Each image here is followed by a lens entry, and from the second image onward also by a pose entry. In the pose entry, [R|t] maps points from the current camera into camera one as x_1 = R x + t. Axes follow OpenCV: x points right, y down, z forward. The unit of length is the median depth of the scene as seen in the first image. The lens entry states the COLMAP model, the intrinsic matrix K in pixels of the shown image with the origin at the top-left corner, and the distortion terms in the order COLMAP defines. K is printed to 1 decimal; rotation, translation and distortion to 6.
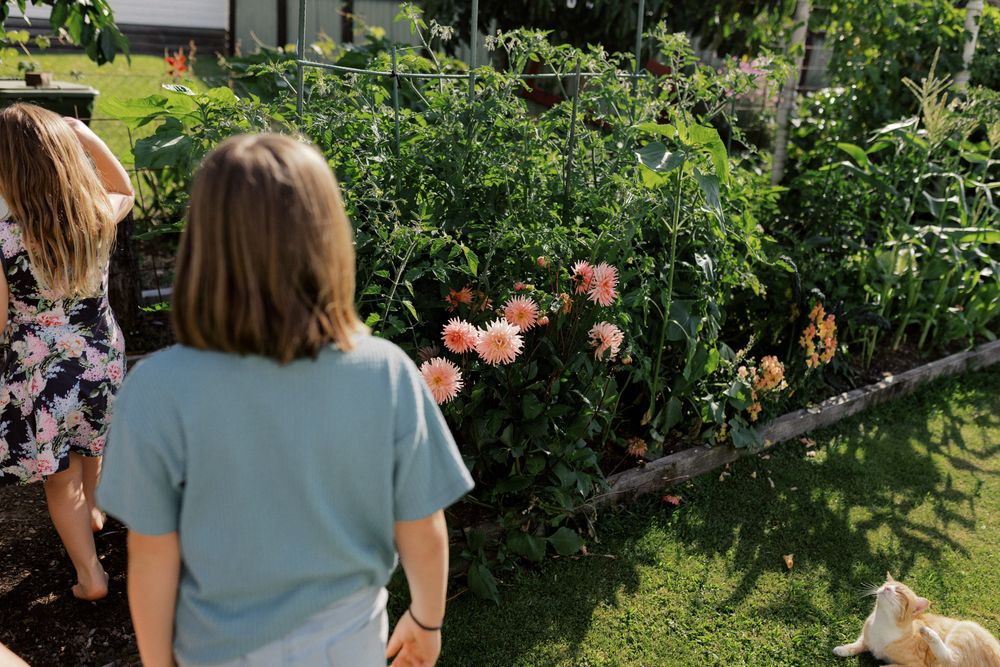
lens RADIAL K [[986.5, 0, 500.0], [0, 986.5, 333.5], [0, 0, 1]] dist [-0.009414, -0.005090]
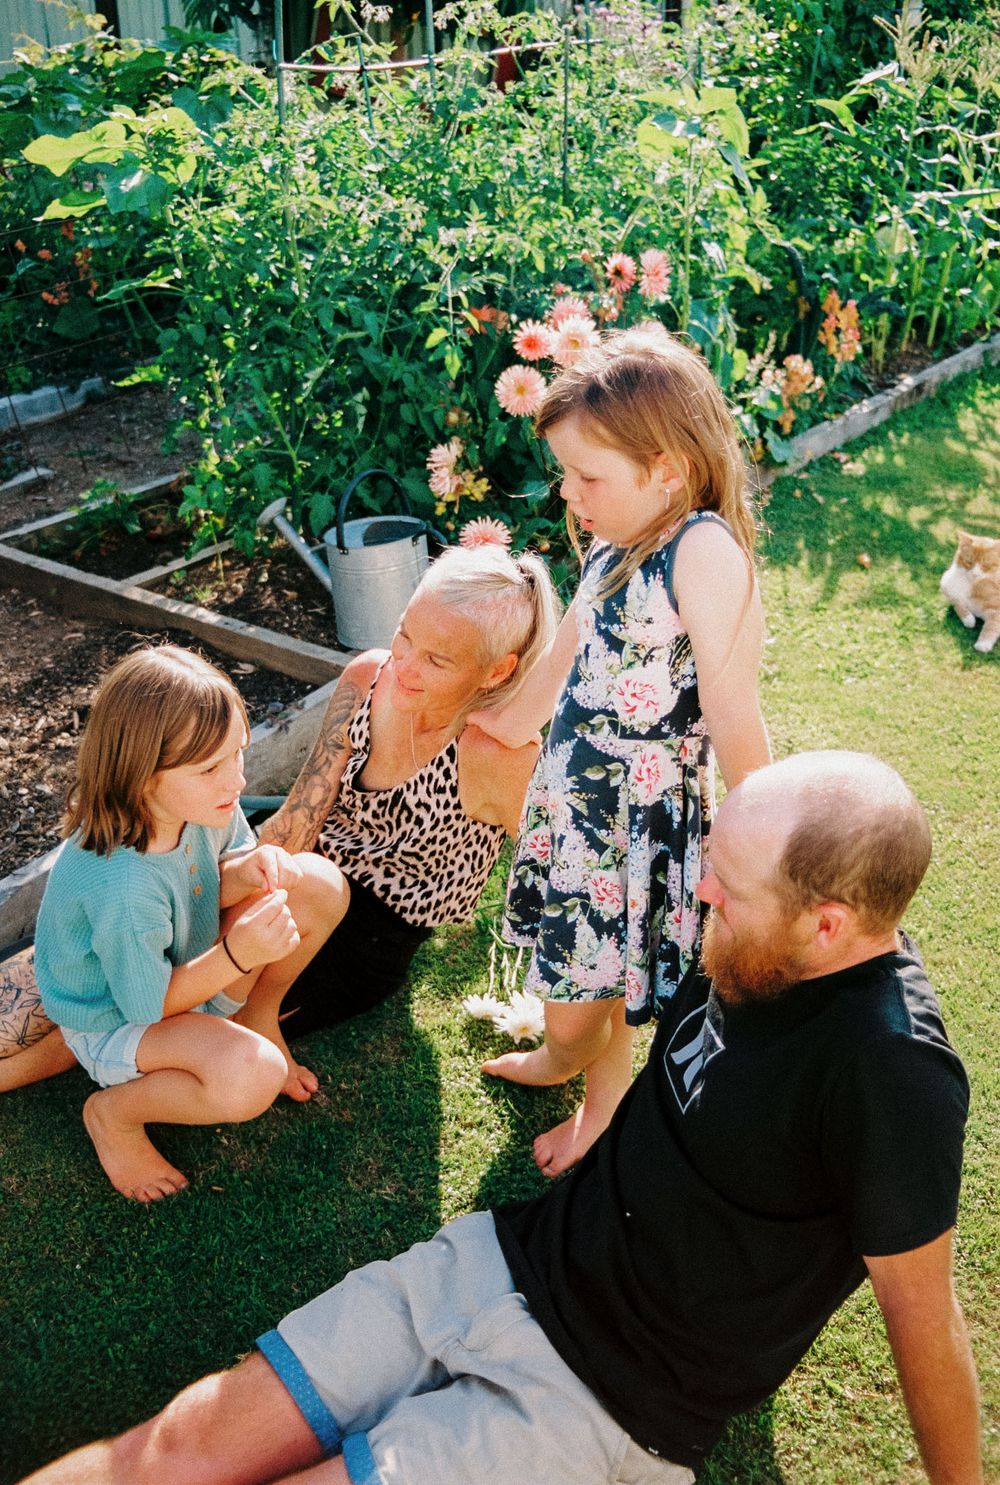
lens RADIAL K [[1615.2, 0, 500.0], [0, 1615.2, 742.5], [0, 0, 1]] dist [-0.157069, 0.027657]
pose [[0.970069, -0.180899, 0.161990, -0.244310], [0.152244, 0.972792, 0.174638, 0.065352], [-0.189175, -0.144748, 0.971216, -0.325552]]
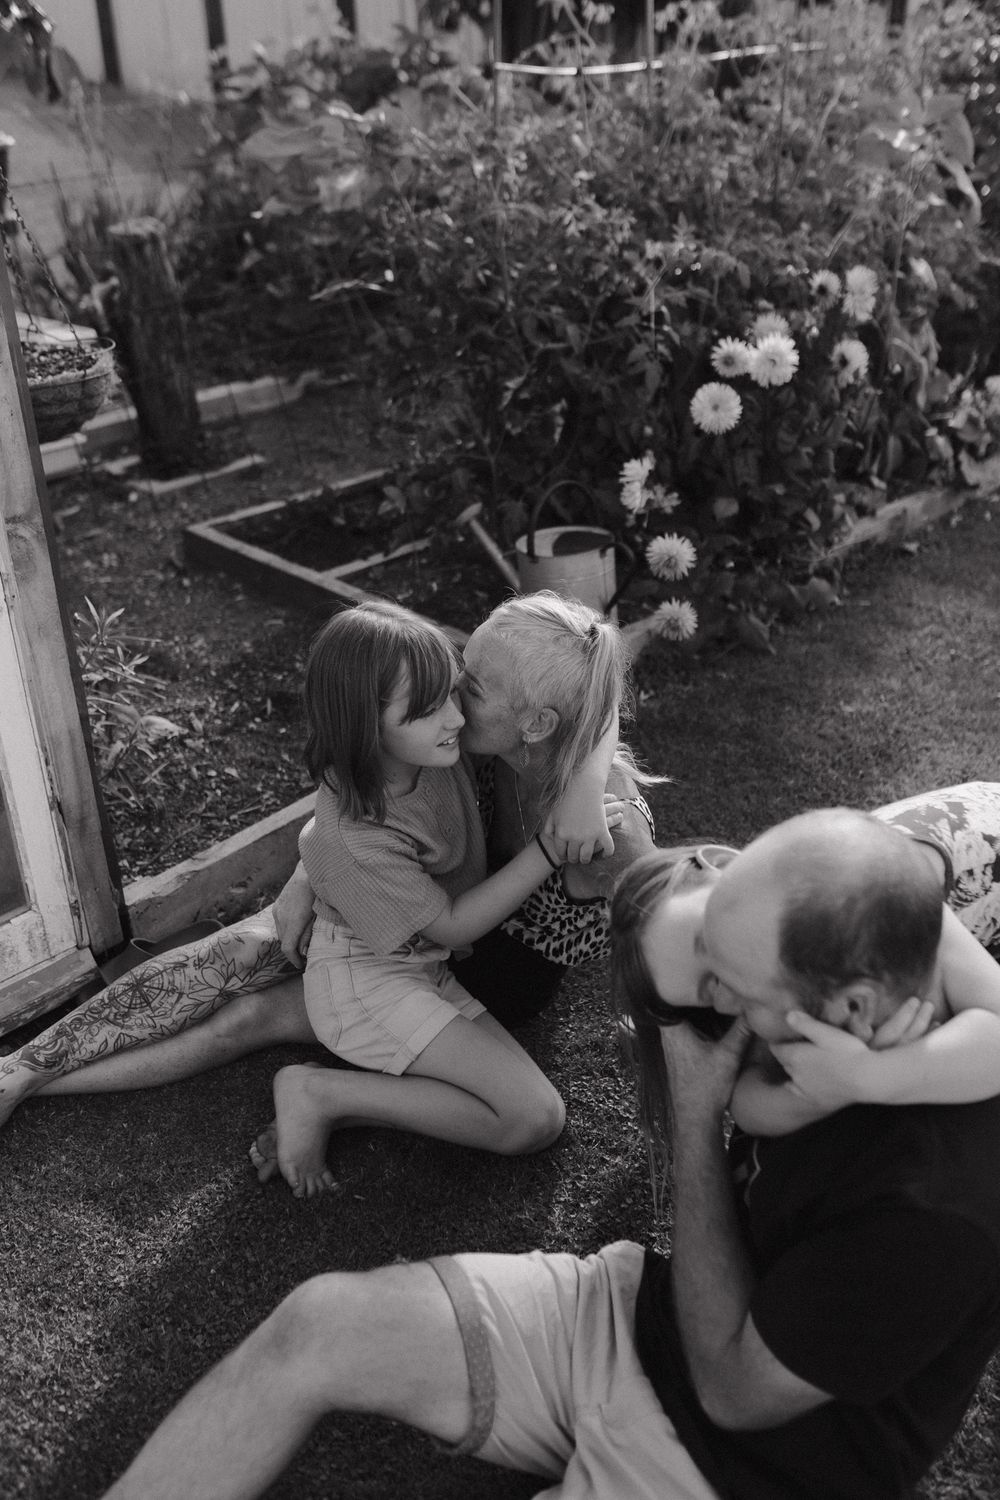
lens RADIAL K [[1479.7, 0, 500.0], [0, 1479.7, 750.0], [0, 0, 1]] dist [-0.009414, -0.005090]
pose [[0.991910, -0.119984, 0.041446, -0.231136], [0.110589, 0.977078, 0.181903, 0.054824], [-0.062321, -0.175848, 0.982443, -0.275329]]
